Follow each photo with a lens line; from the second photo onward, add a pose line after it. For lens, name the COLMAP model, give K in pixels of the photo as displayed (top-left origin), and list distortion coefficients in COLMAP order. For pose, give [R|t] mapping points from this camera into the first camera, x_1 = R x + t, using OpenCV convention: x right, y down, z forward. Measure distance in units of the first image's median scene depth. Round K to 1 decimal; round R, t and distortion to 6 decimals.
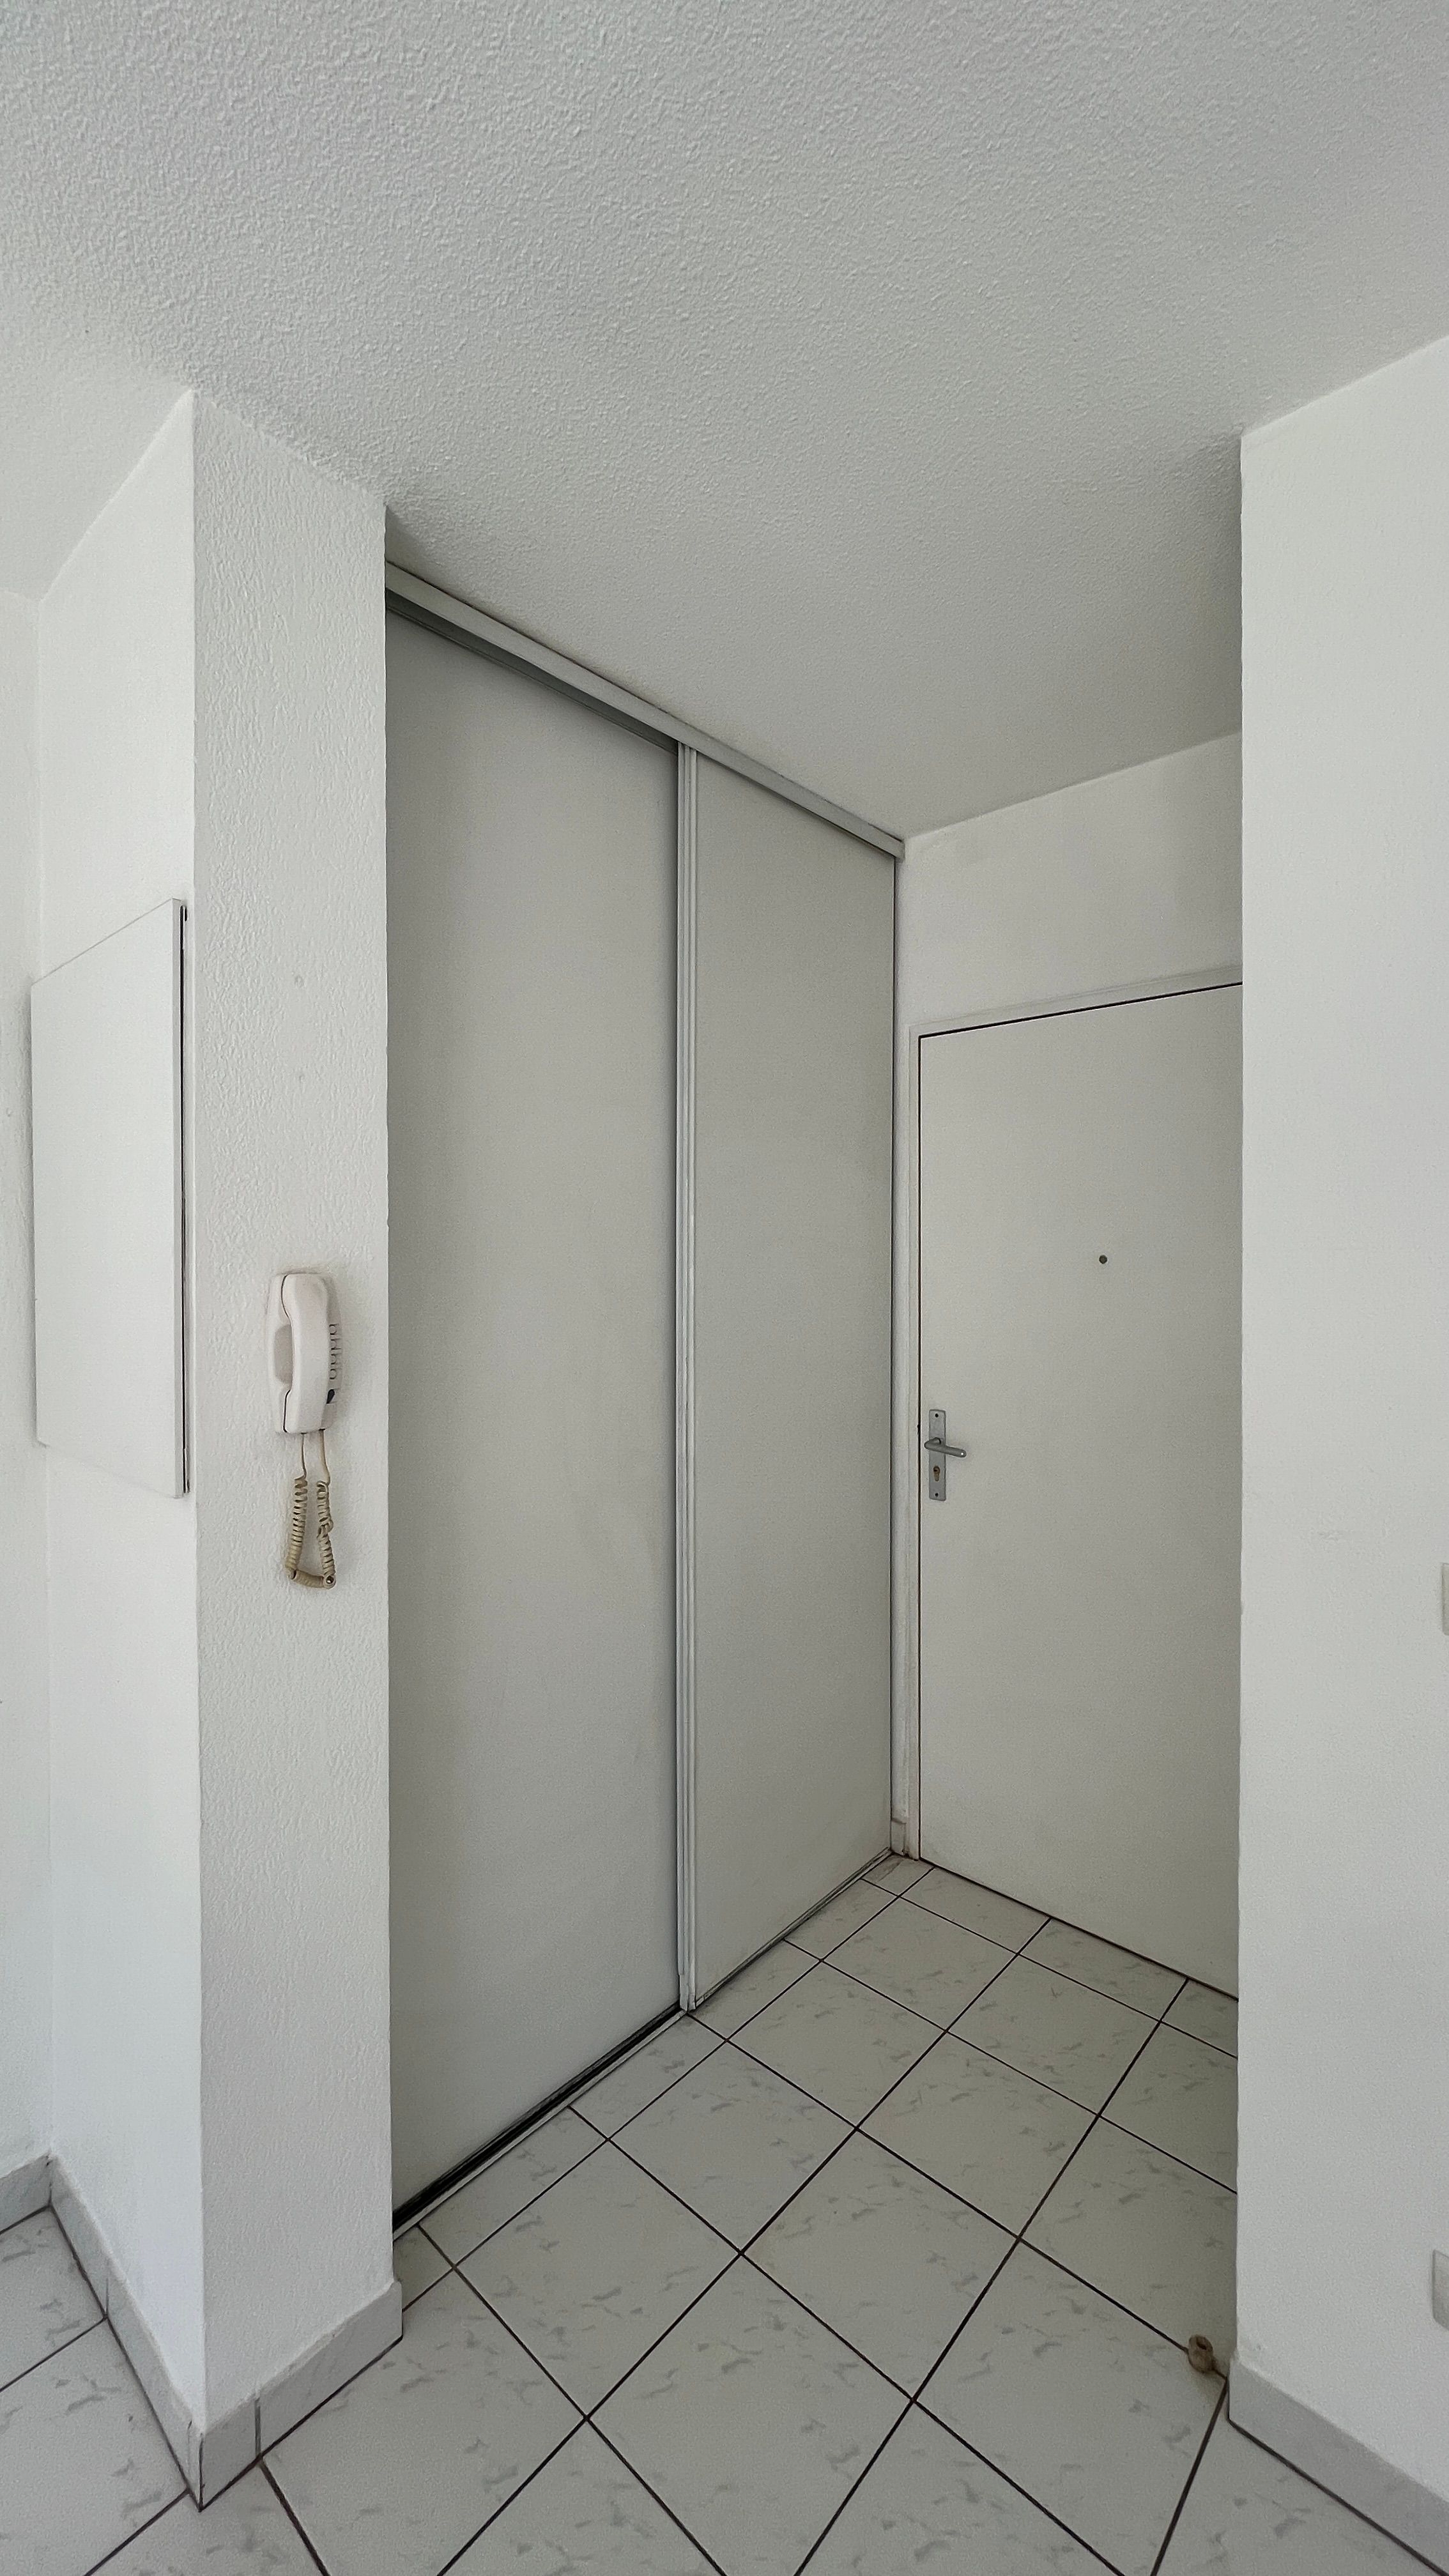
lens RADIAL K [[1037.9, 0, 734.4], [0, 1037.9, 1267.6], [0, 0, 1]] dist [-0.002470, 0.000044]
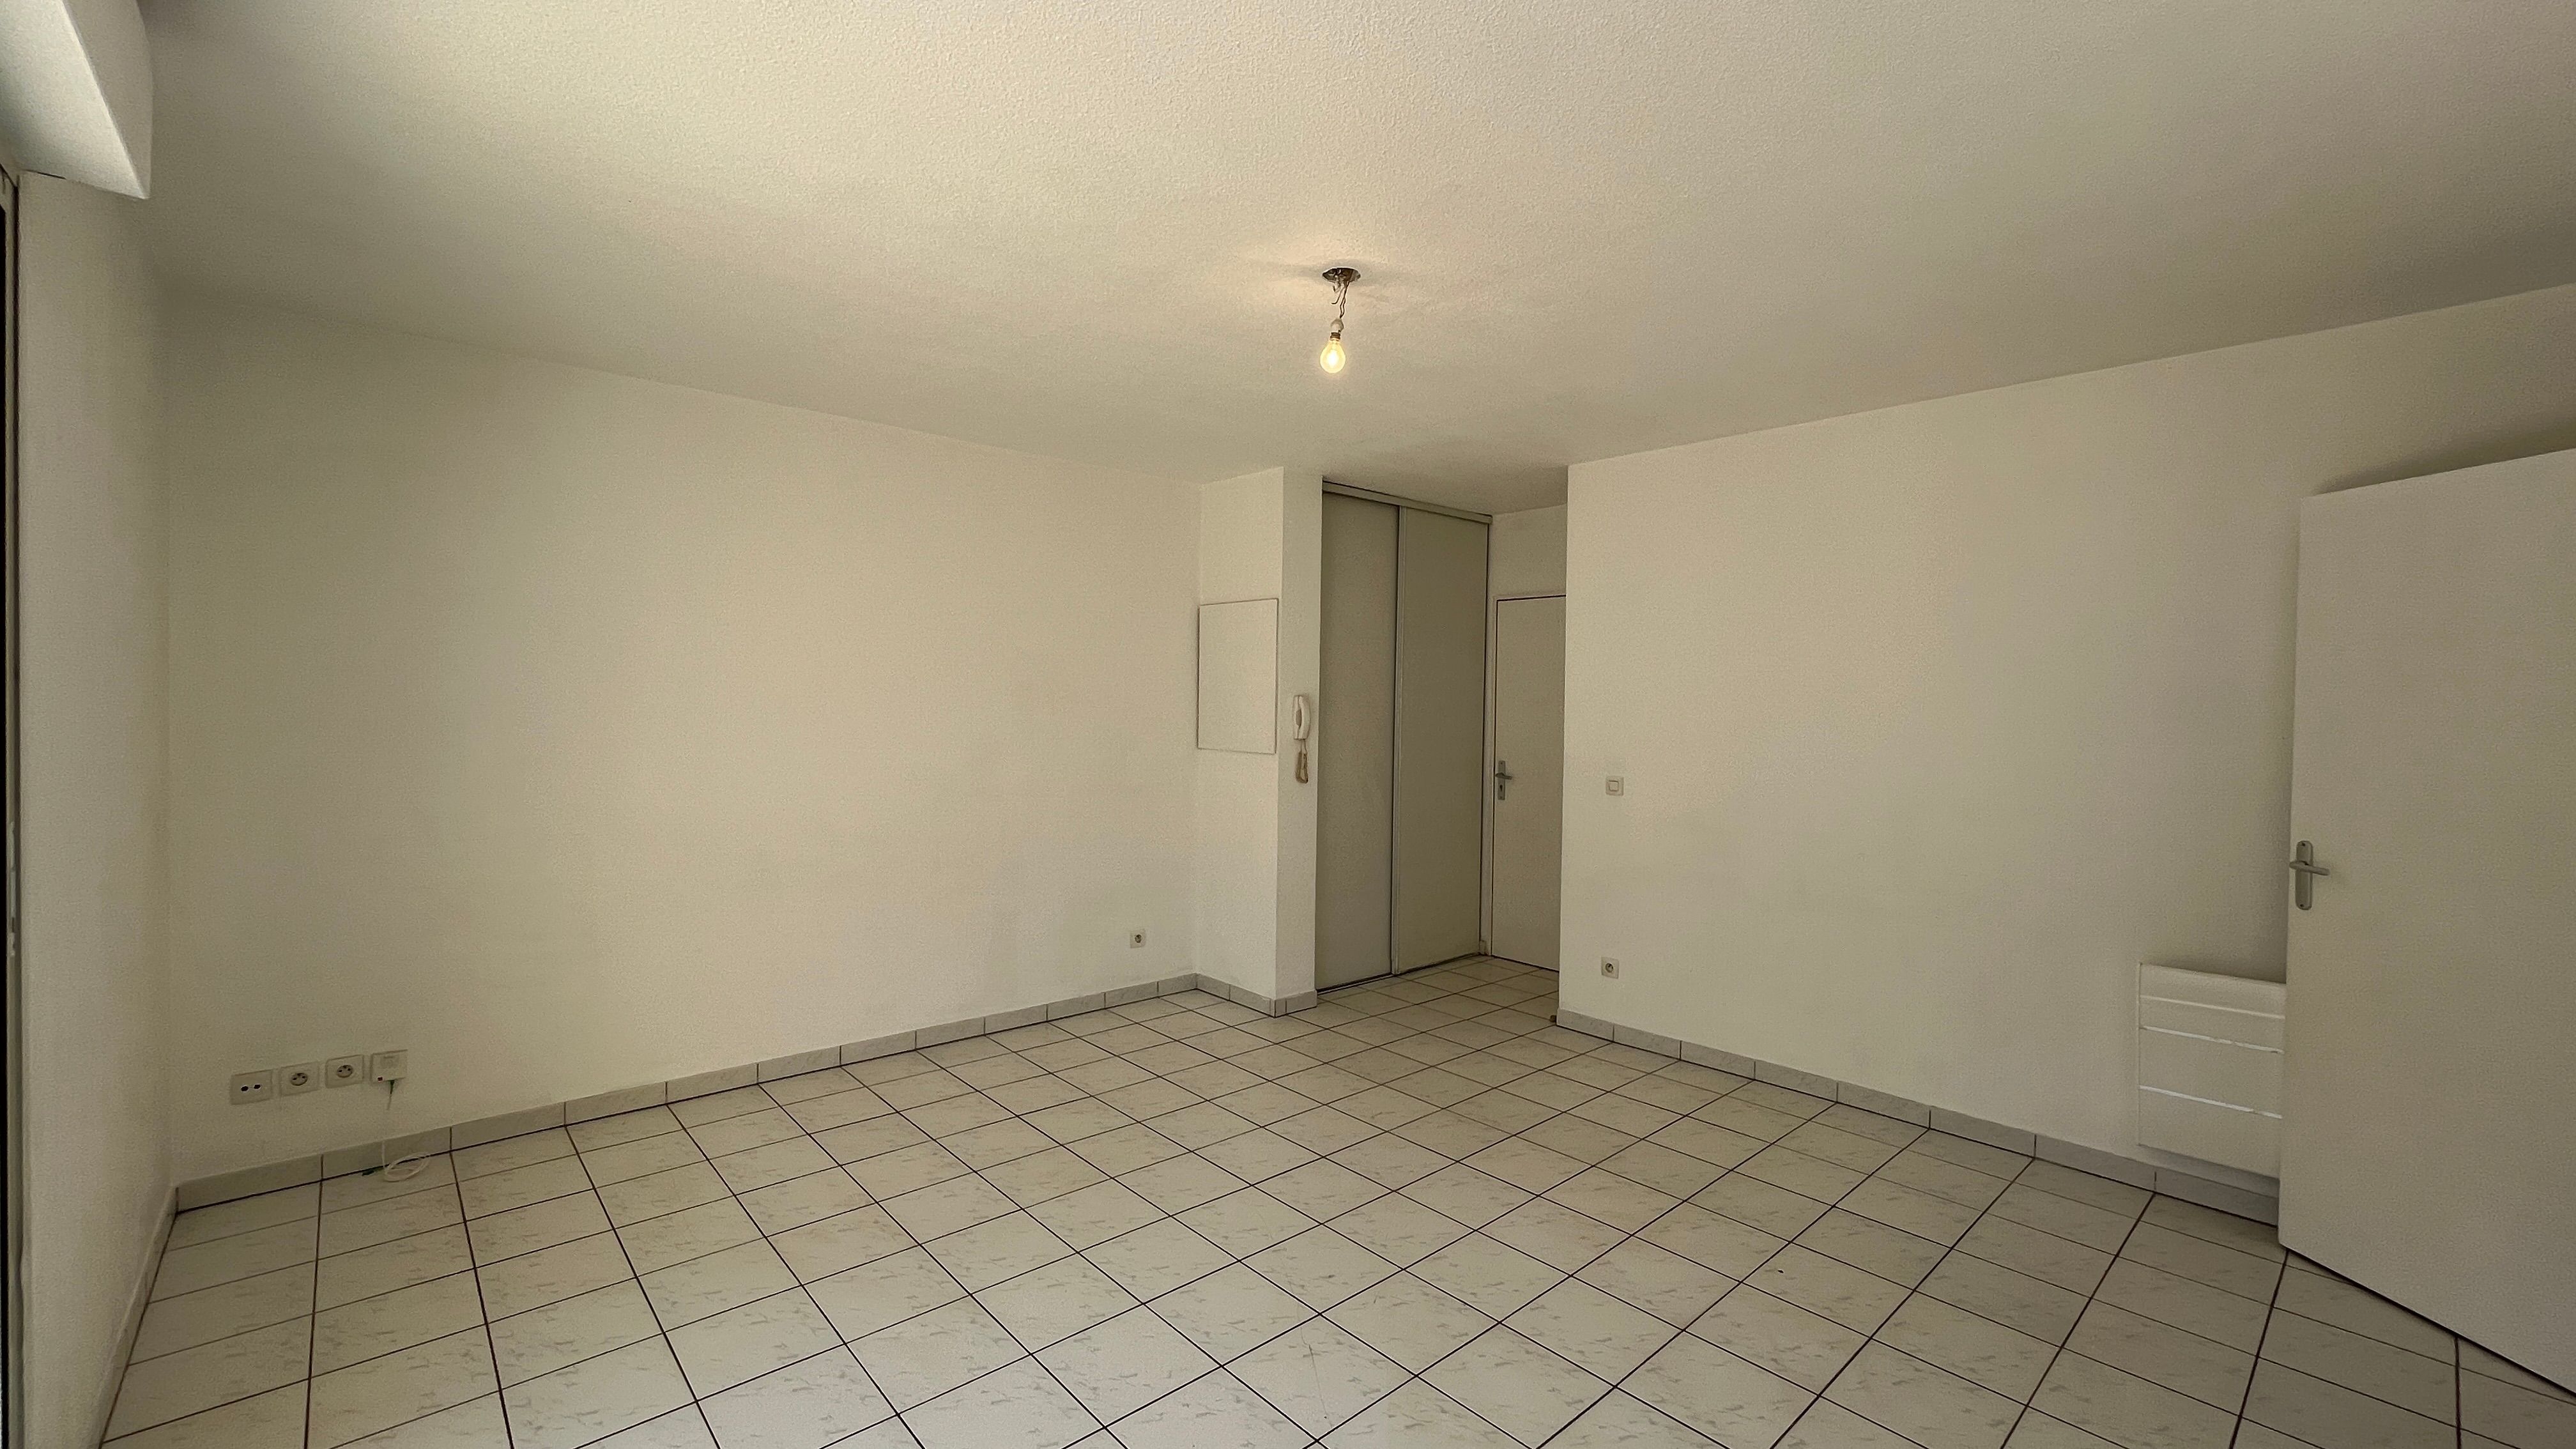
lens RADIAL K [[1037.9, 0, 1272.6], [0, 1037.9, 715.1], [0, 0, 1]] dist [-0.002470, 0.000044]
pose [[0.993059, 0.017939, -0.116241, -0.058879], [-0.017024, 0.999816, 0.008852, 0.026438], [0.116378, -0.006812, 0.993182, -1.703149]]
